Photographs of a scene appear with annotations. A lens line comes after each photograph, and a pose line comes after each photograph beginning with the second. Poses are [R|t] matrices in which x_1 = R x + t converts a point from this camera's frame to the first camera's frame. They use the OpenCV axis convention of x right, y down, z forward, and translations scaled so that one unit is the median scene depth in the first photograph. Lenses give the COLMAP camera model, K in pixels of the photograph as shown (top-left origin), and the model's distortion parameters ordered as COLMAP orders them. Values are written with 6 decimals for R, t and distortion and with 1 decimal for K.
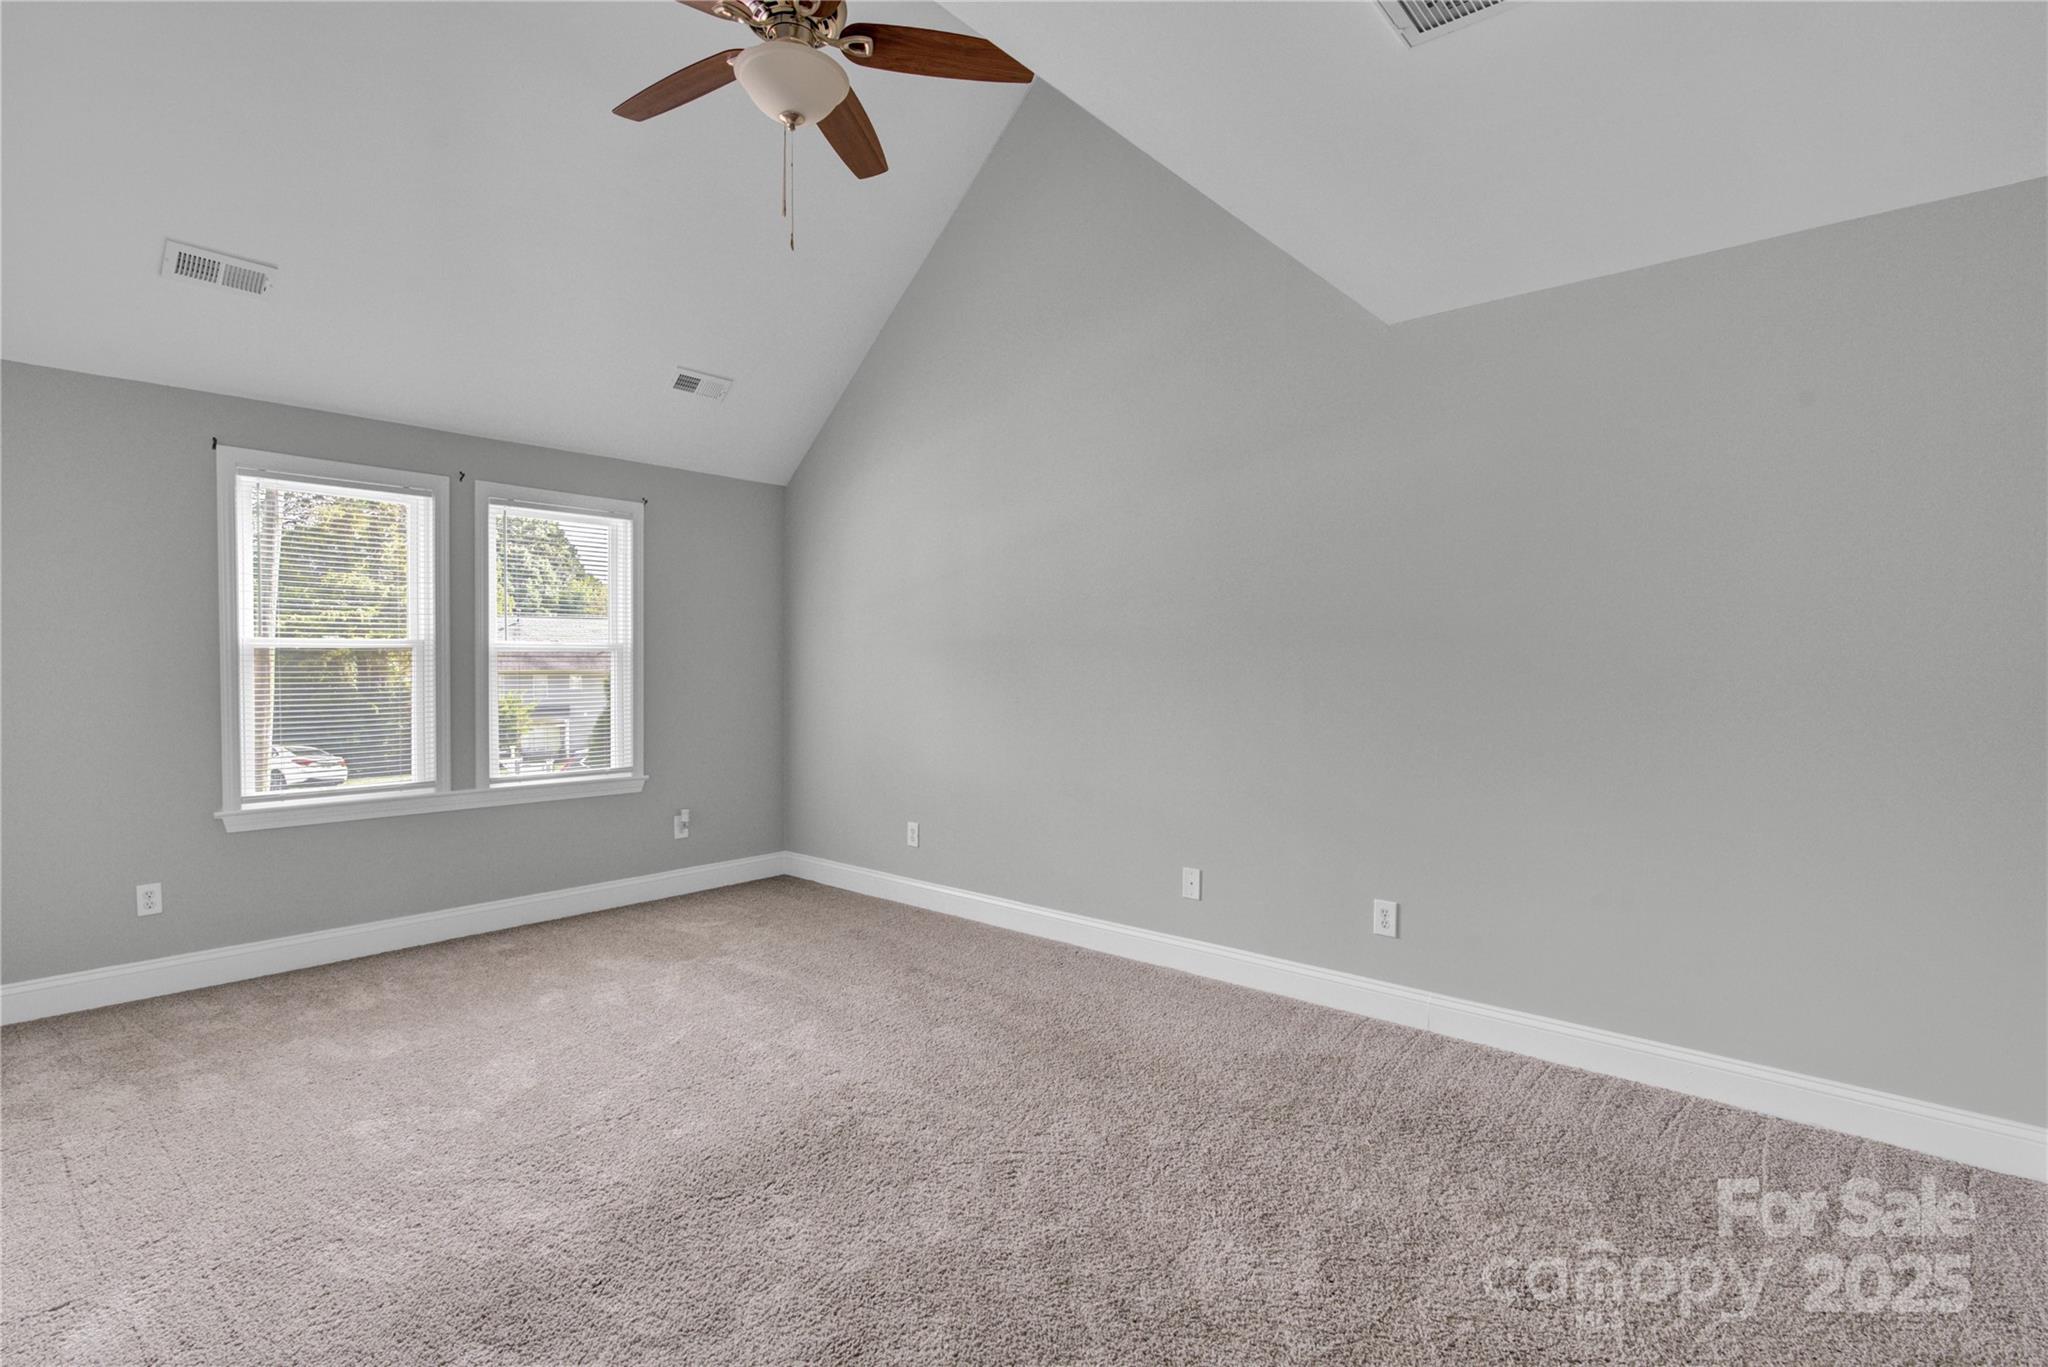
lens RADIAL K [[916.4, 0, 1024.0], [0, 916.4, 683.5], [0, 0, 1]] dist [-0.001472, 0.000133]
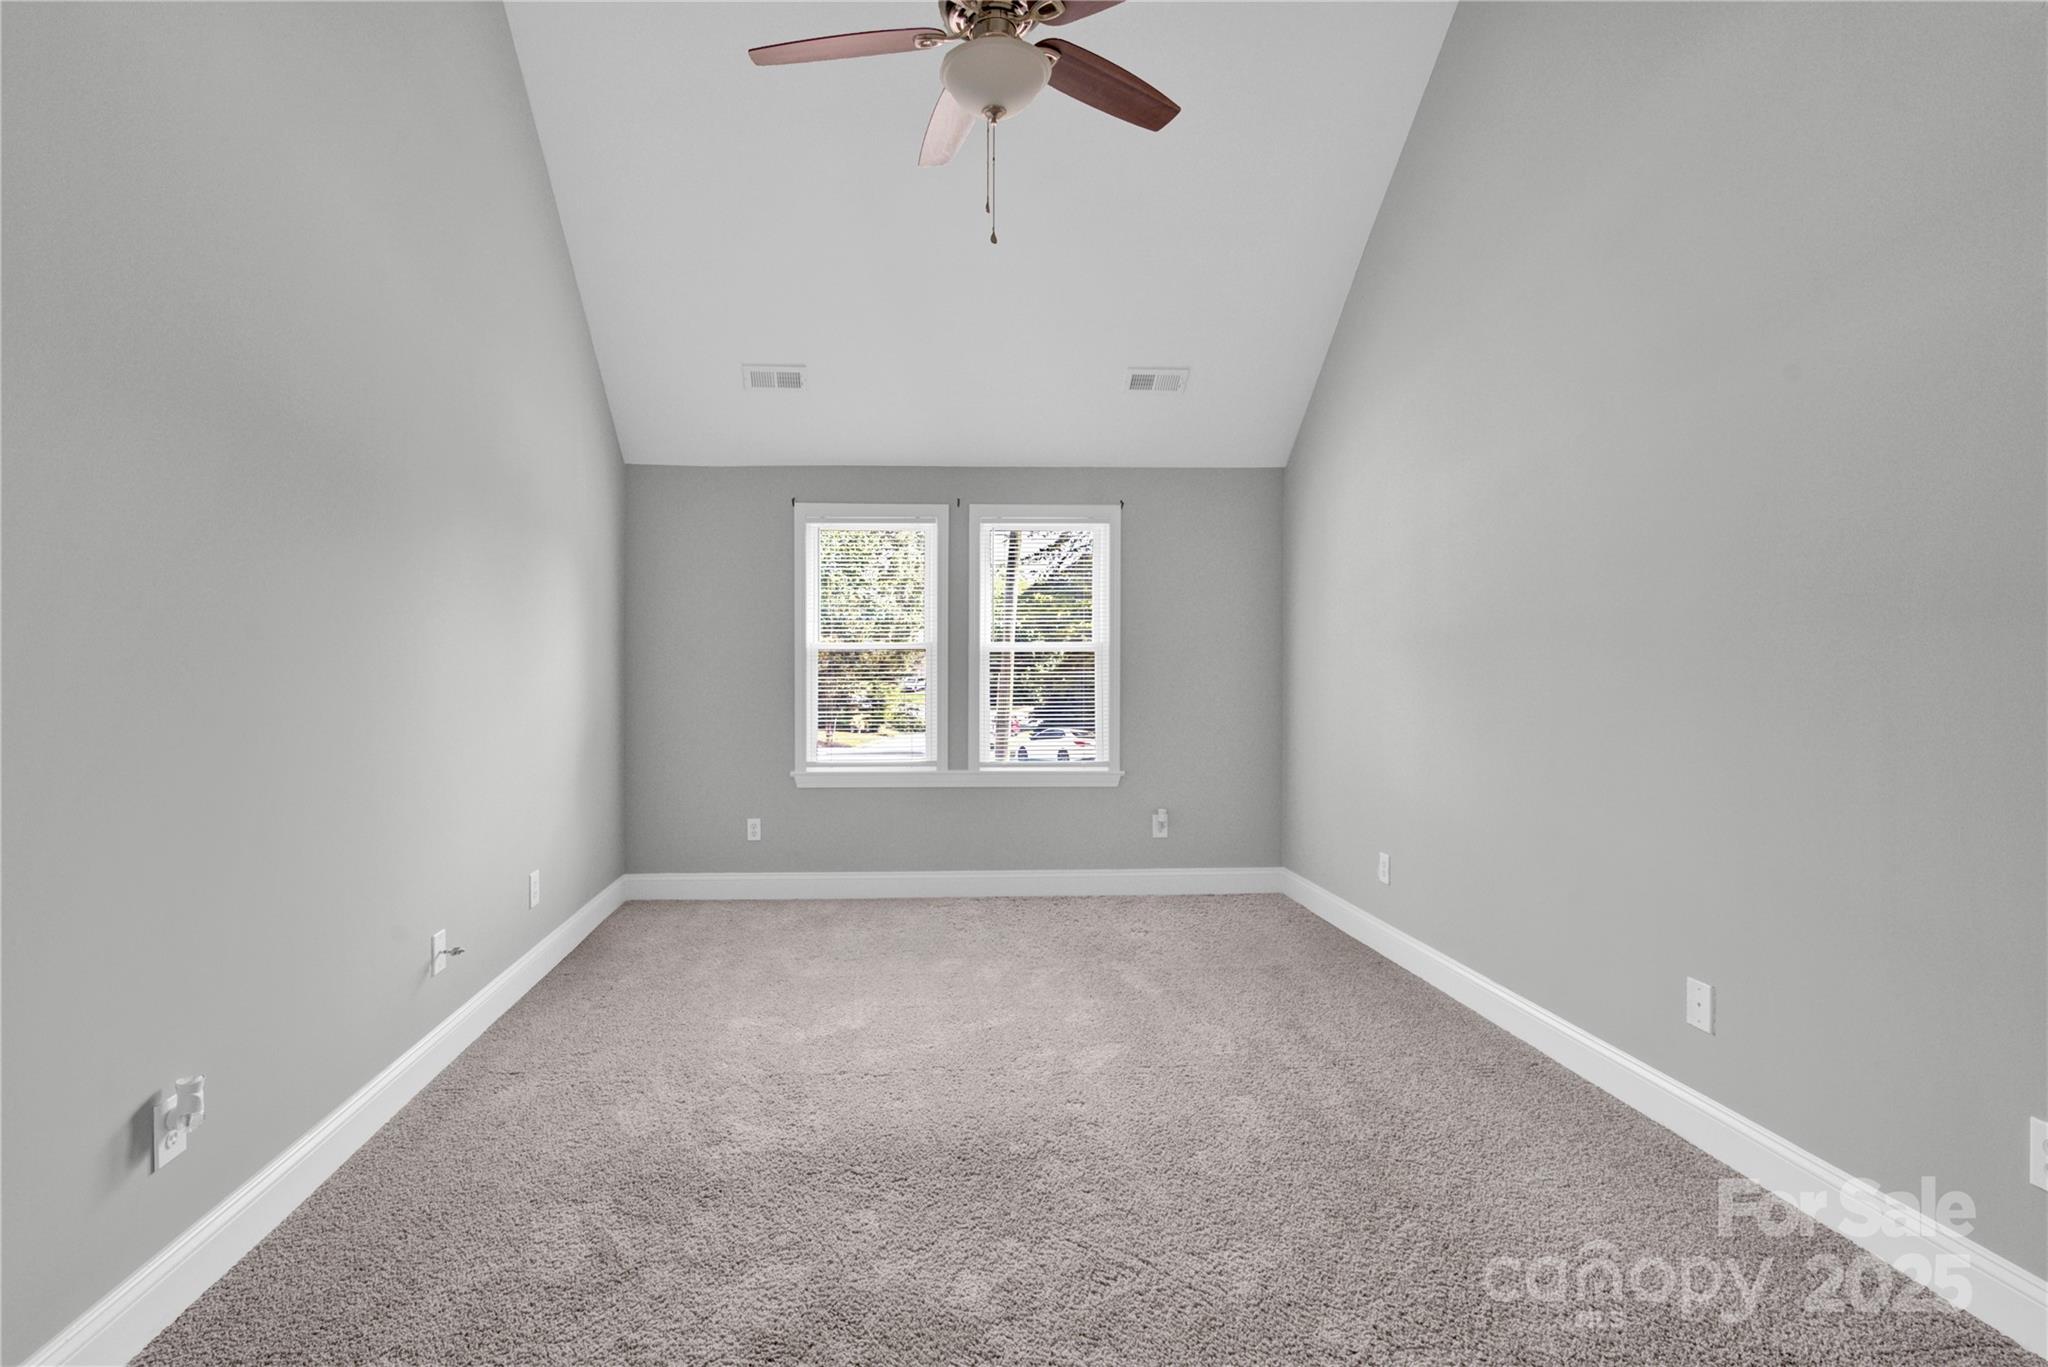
lens RADIAL K [[966.5, 0, 1024.5], [0, 966.5, 662.5], [0, 0, 1]] dist [-0.000493, -0.000077]
pose [[0.711659, -0.001586, -0.702523, 0.337111], [-0.012502, 0.999811, -0.014921, -0.004304], [0.702414, 0.019402, 0.711504, 0.195136]]
